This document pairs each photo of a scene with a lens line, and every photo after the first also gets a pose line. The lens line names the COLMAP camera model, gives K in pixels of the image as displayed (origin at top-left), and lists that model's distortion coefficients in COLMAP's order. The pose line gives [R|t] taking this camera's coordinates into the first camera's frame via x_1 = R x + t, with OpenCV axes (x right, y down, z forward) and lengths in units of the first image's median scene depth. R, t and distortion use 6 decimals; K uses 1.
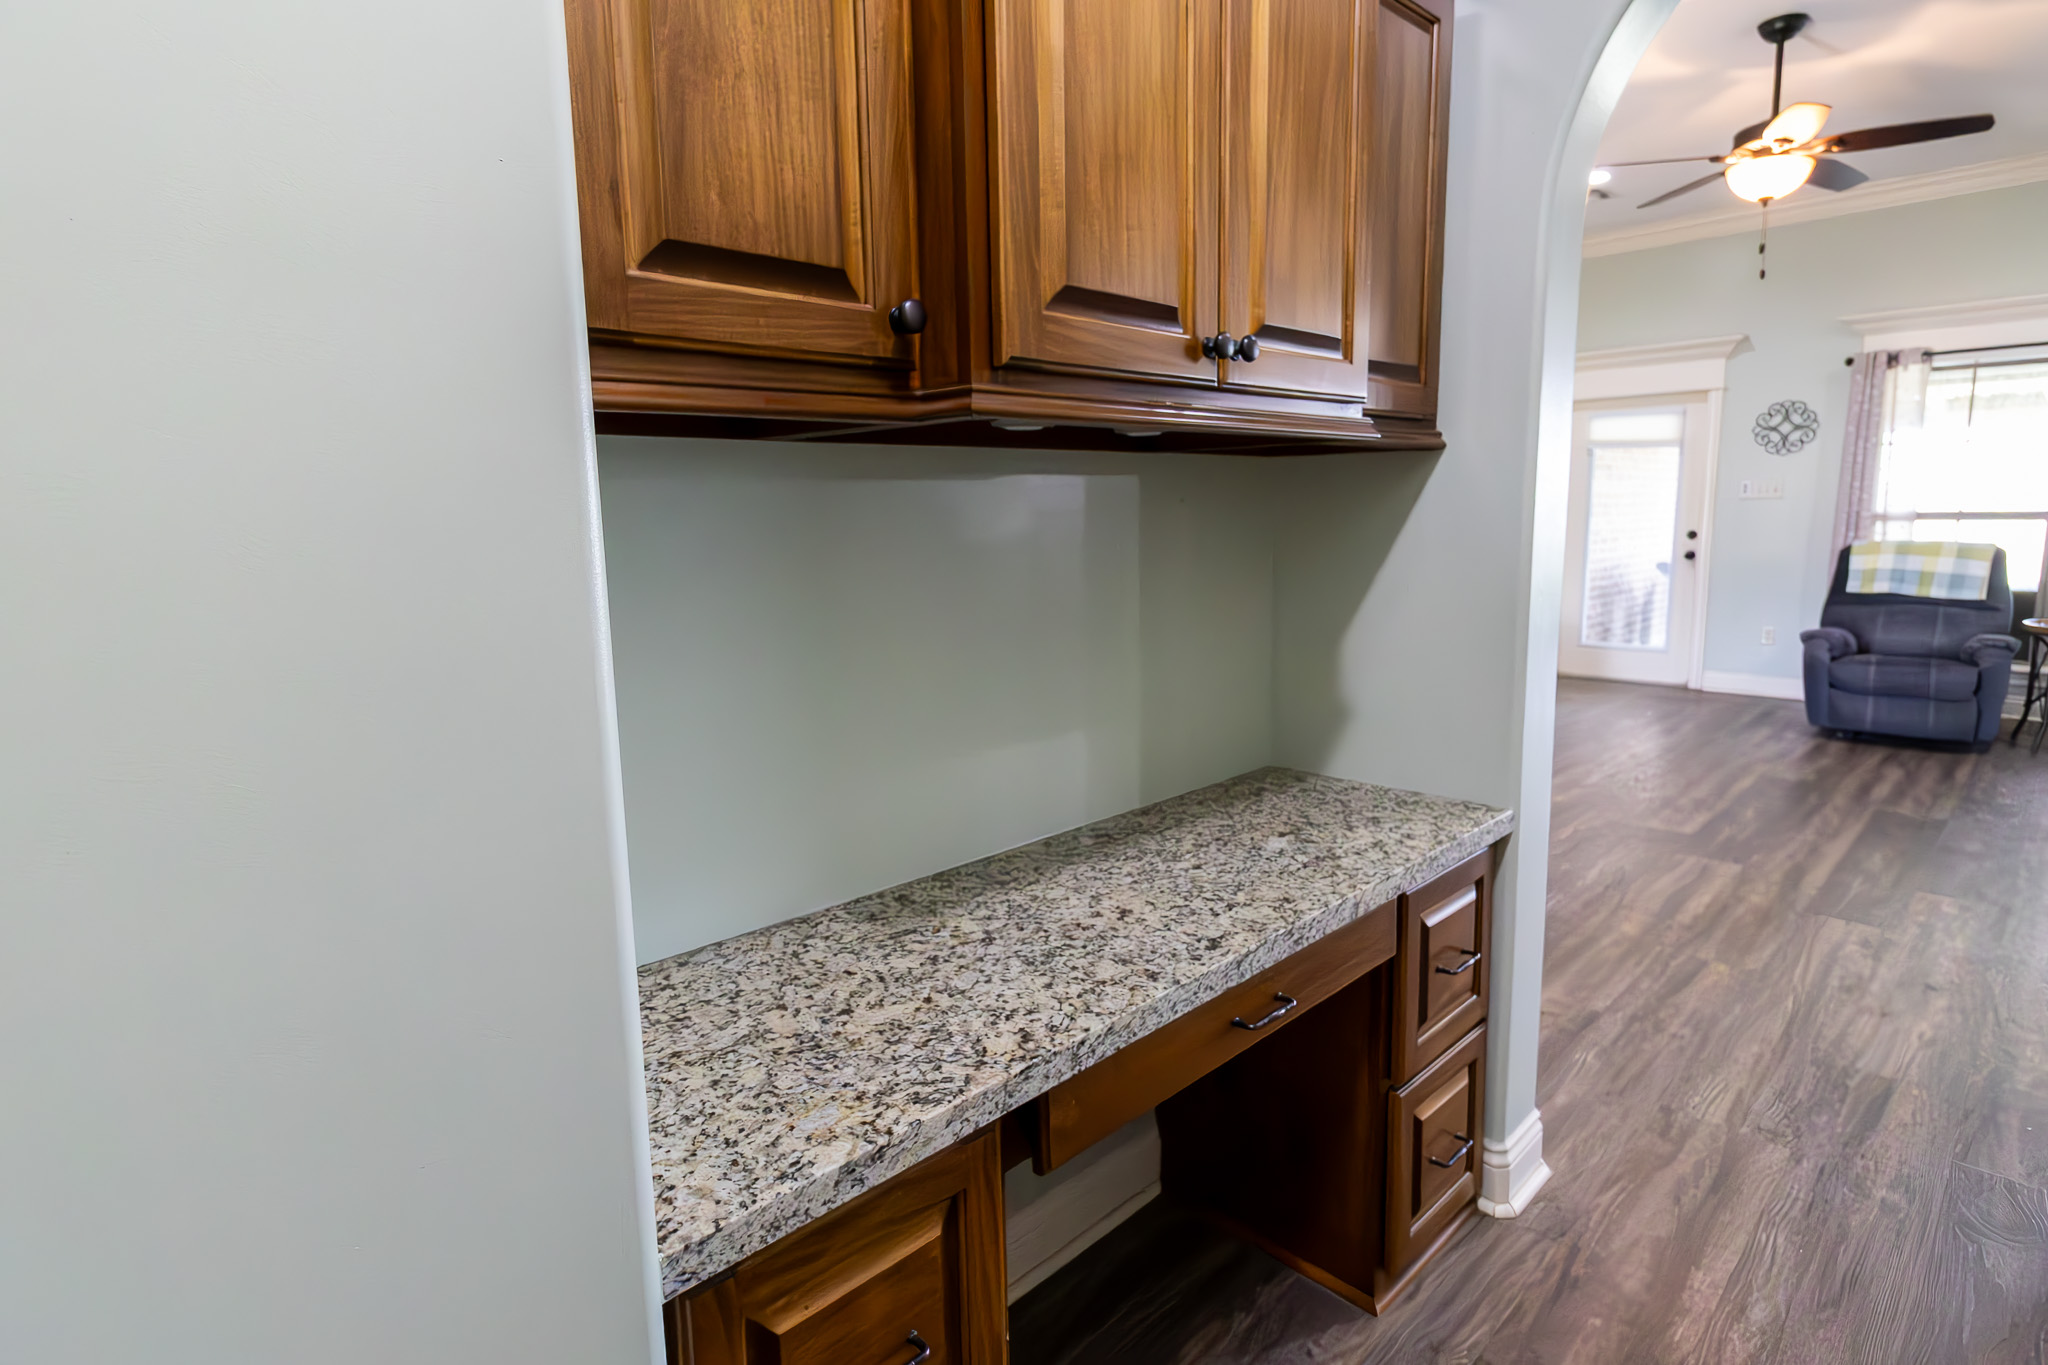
lens RADIAL K [[1123.8, 0, 1027.7], [0, 1123.8, 674.1], [0, 0, 1]] dist [0.005741, -0.000495]
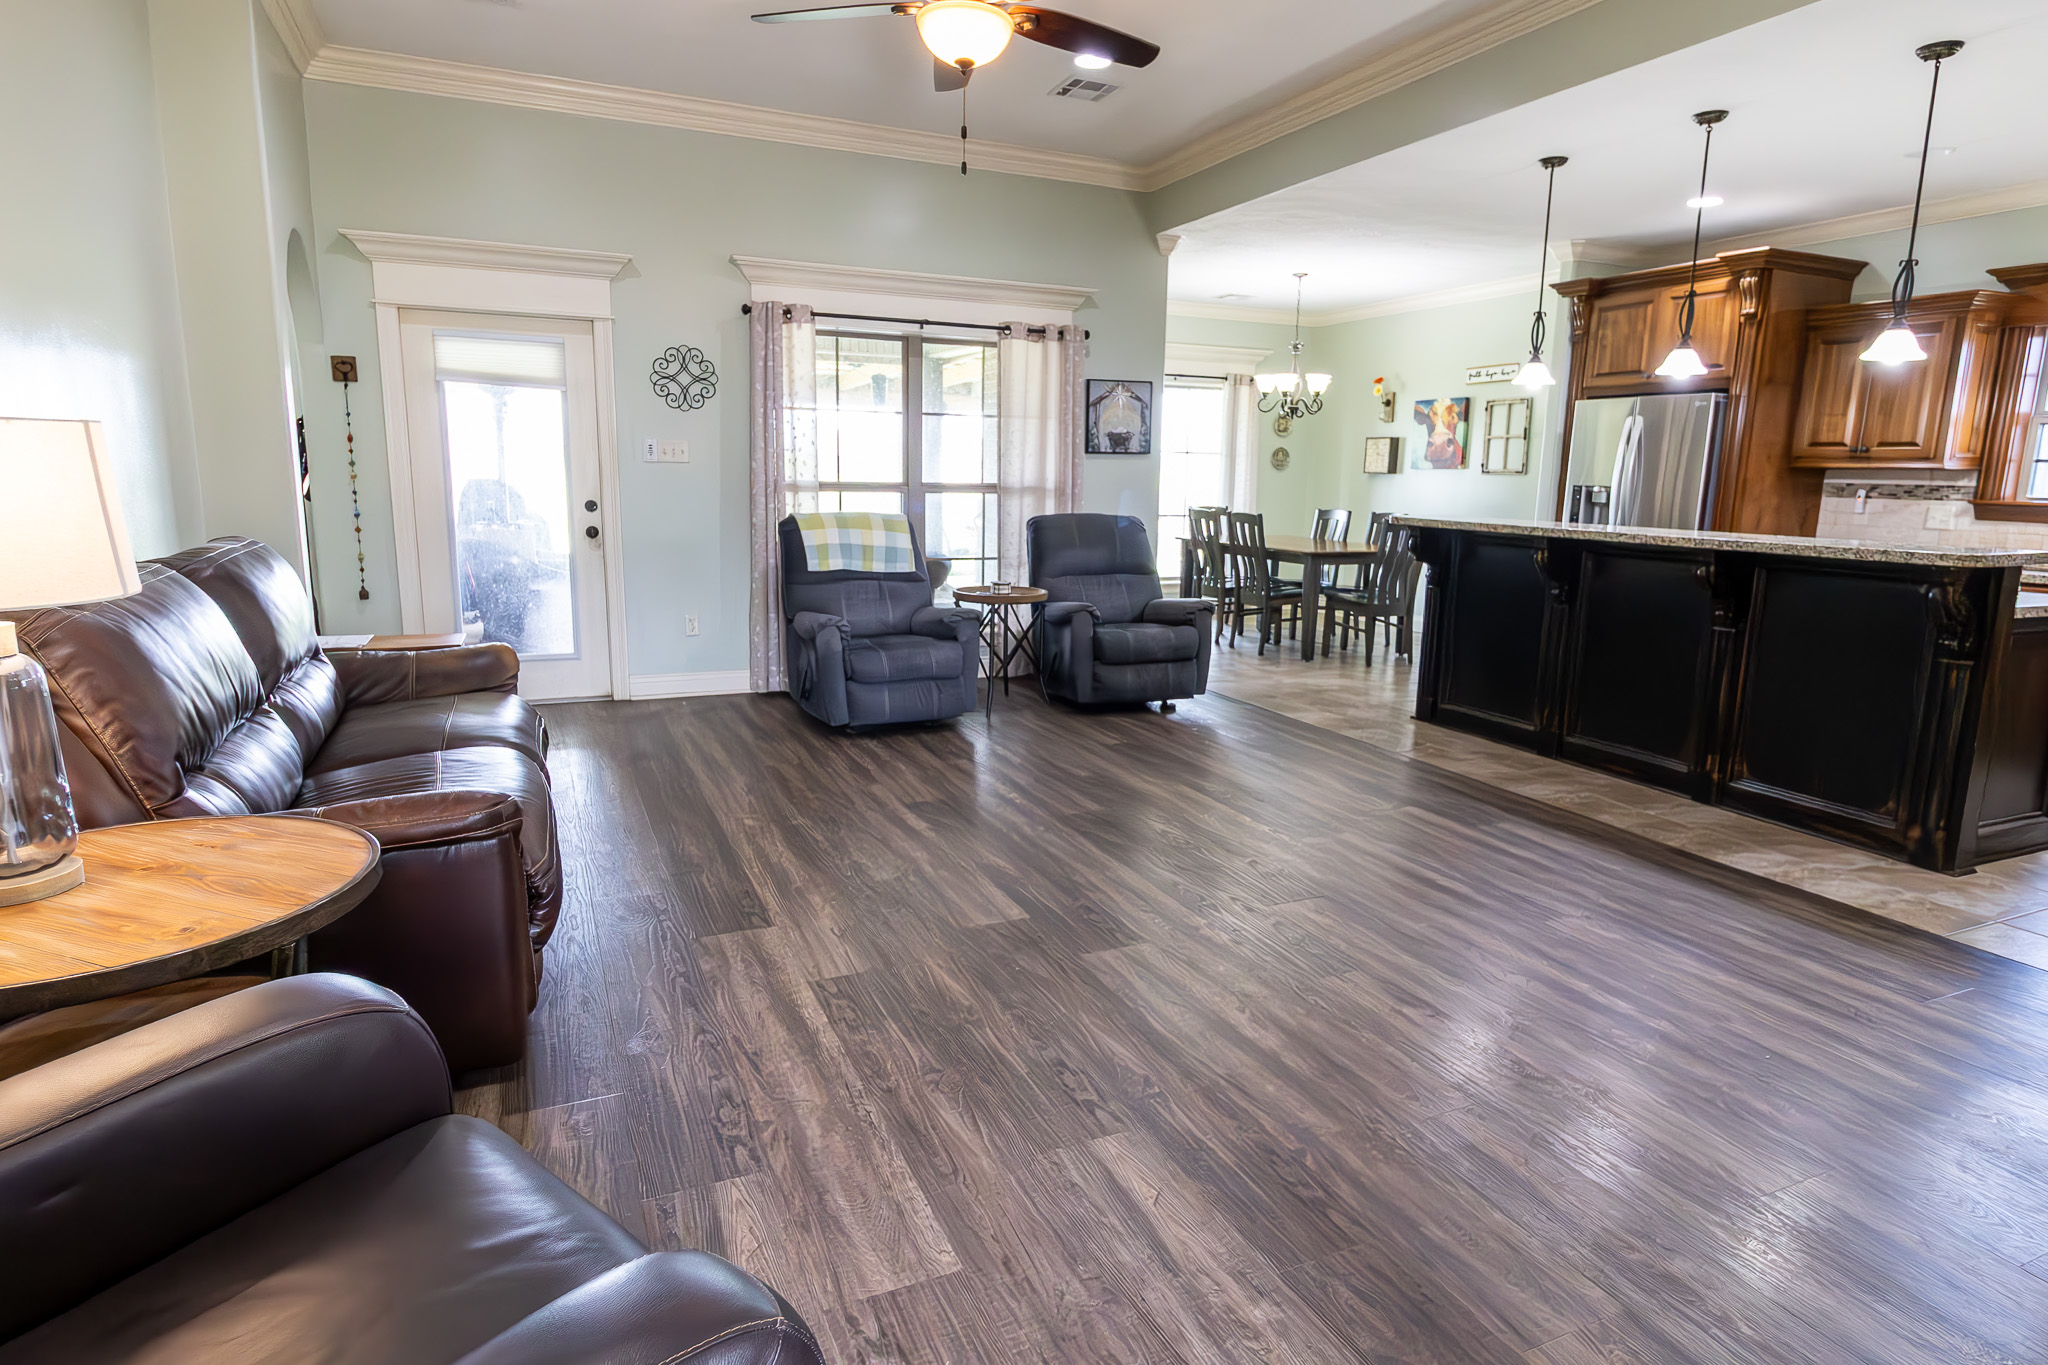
lens RADIAL K [[1123.8, 0, 1030.2], [0, 1123.8, 675.5], [0, 0, 1]] dist [0.005741, -0.000495]
pose [[0.375145, -0.147802, 0.915107, -0.040576], [0.106339, 0.987551, 0.115909, -0.073719], [-0.920847, 0.053829, 0.386192, 0.481650]]
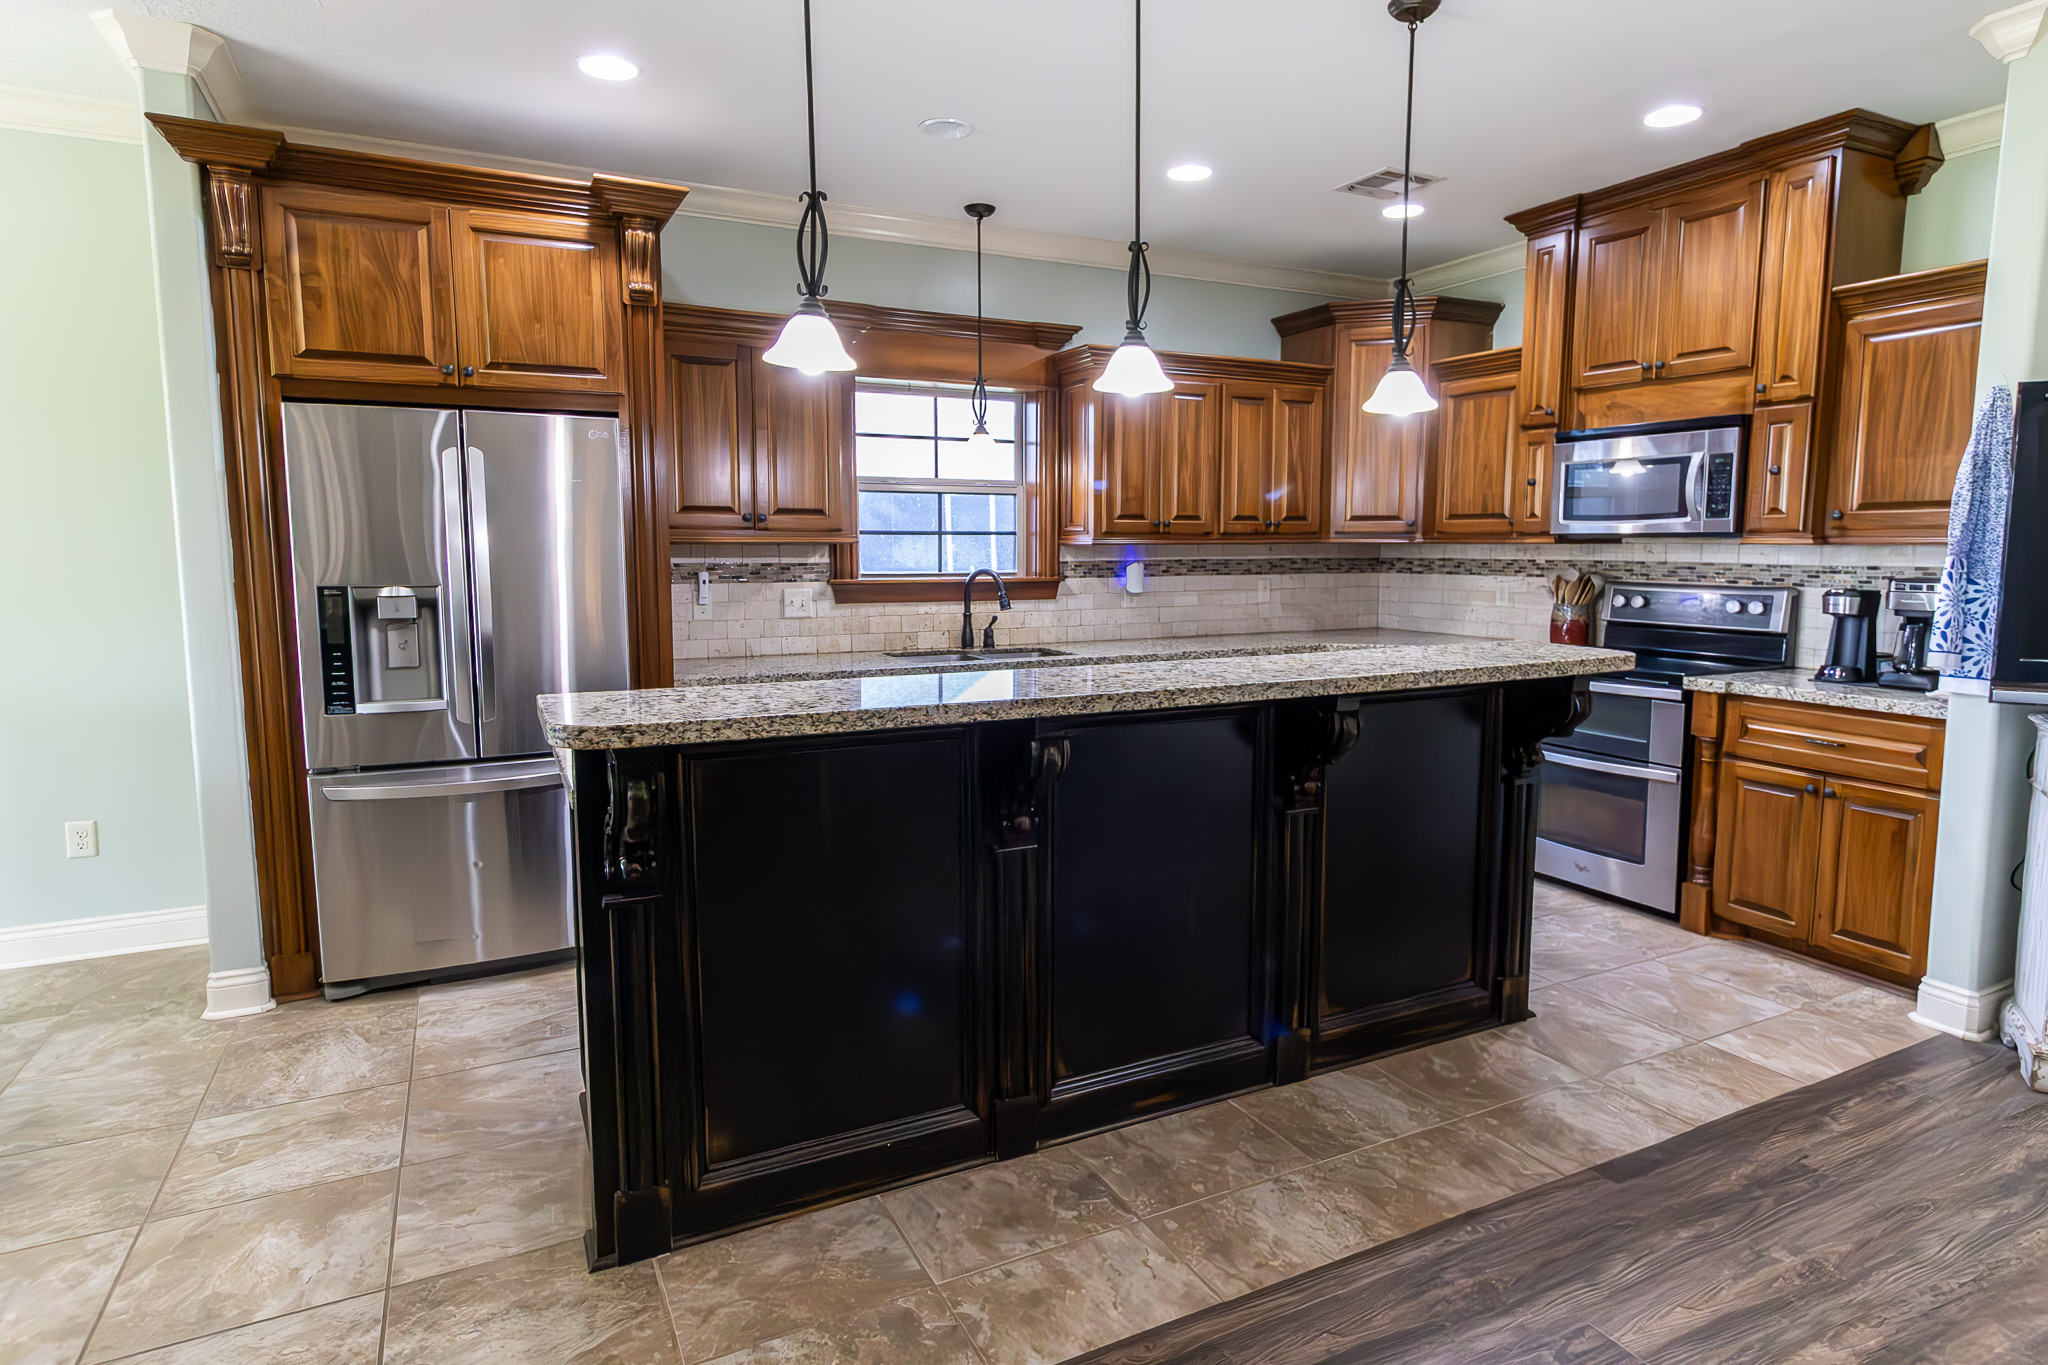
lens RADIAL K [[1123.8, 0, 1028.5], [0, 1123.8, 668.7], [0, 0, 1]] dist [0.005741, -0.000495]
pose [[-0.944399, -0.022539, 0.328028, 0.690105], [0.059384, 0.969550, 0.237585, -0.135933], [-0.323394, 0.243855, -0.914303, 0.762797]]
